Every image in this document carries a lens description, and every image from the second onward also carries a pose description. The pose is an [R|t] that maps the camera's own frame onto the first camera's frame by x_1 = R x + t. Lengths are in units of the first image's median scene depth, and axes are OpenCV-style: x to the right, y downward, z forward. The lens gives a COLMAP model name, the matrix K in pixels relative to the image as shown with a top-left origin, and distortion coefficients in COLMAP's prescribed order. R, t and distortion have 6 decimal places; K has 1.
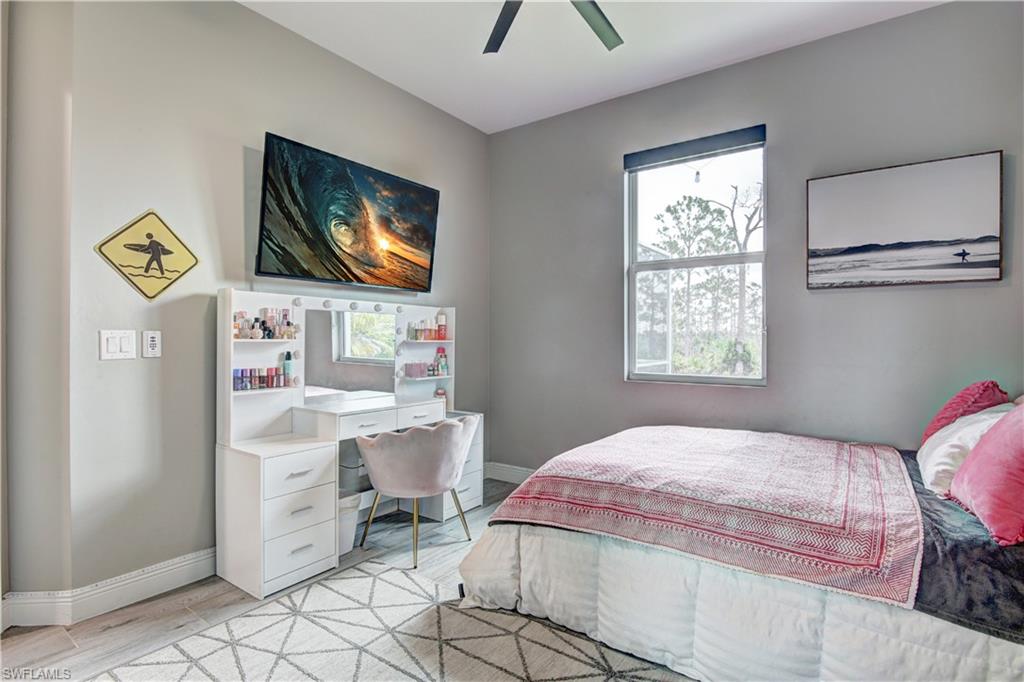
lens RADIAL K [[502.7, 0, 512.0], [0, 502.7, 341.0], [0, 0, 1]] dist [-0.020367, -0.001076]
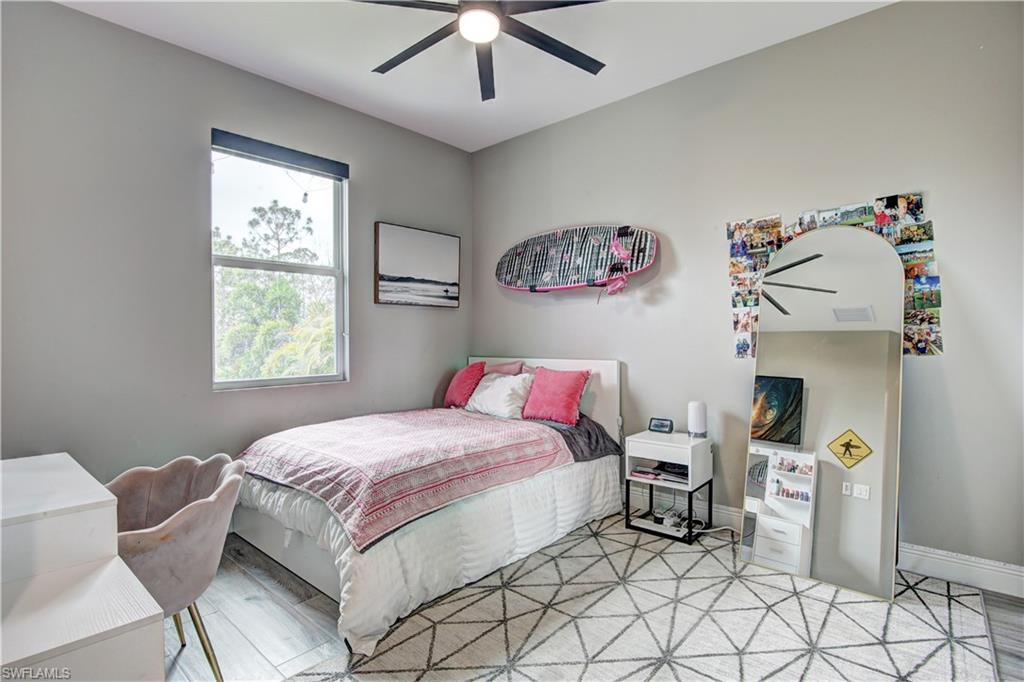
lens RADIAL K [[502.7, 0, 512.0], [0, 502.7, 341.0], [0, 0, 1]] dist [-0.020367, -0.001076]
pose [[0.109947, -0.008000, 0.993905, -0.729592], [0.012799, 0.999896, 0.006632, -0.008369], [-0.993855, 0.011992, 0.110038, 0.517475]]
